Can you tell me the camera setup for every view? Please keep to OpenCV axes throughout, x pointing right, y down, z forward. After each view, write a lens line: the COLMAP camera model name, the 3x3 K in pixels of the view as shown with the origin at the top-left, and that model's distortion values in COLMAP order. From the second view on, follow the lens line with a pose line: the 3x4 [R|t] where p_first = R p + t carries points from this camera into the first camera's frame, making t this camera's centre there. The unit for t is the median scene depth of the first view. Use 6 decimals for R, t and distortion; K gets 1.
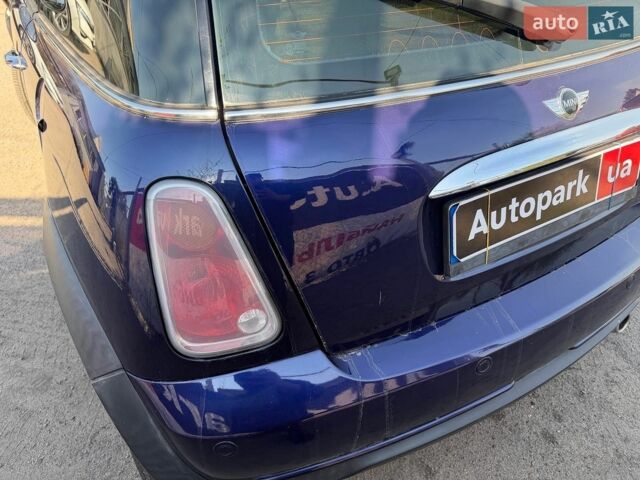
lens RADIAL K [[470.1, 0, 317.5], [0, 470.1, 236.9], [0, 0, 1]] dist [-0.004664, -0.006683]
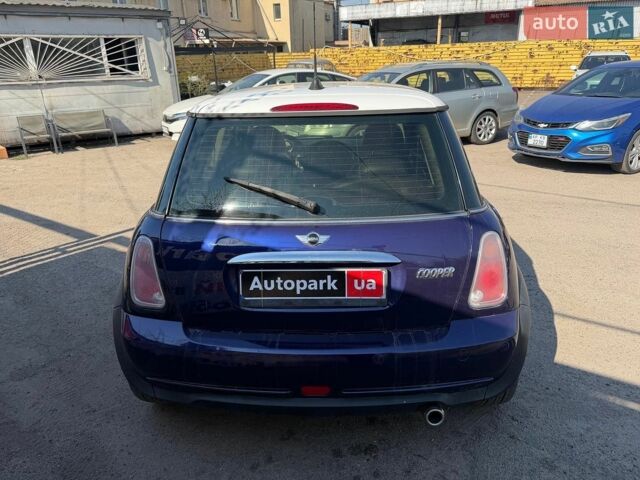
lens RADIAL K [[470.1, 0, 320.0], [0, 470.1, 237.9], [0, 0, 1]] dist [-0.004664, -0.006683]
pose [[0.863699, 0.152023, -0.480534, 1.548374], [-0.291971, 0.928069, -0.231174, 0.184634], [0.410825, 0.339967, 0.845959, -0.753511]]
